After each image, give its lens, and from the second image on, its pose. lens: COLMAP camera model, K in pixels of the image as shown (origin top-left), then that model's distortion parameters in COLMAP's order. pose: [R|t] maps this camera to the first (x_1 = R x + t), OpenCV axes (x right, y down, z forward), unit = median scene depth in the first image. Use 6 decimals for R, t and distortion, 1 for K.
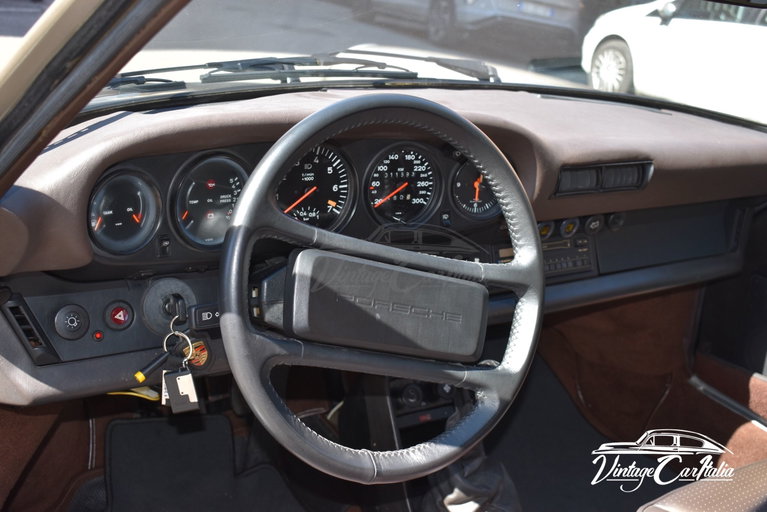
lens RADIAL K [[935.3, 0, 380.1], [0, 935.3, 251.6], [0, 0, 1]] dist [-0.049036, 0.000000]
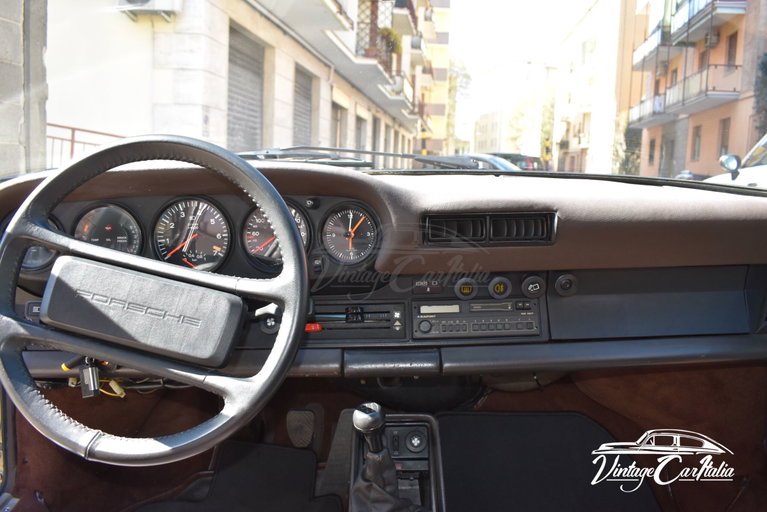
lens RADIAL K [[598.6, 0, 377.0], [0, 598.6, 262.8], [0, 0, 1]] dist [-0.101050, 0.030502]
pose [[0.818550, -0.049764, -0.572276, 0.586978], [-0.079812, 0.976725, -0.199092, 0.110130], [0.568864, 0.208641, 0.795527, 0.497949]]
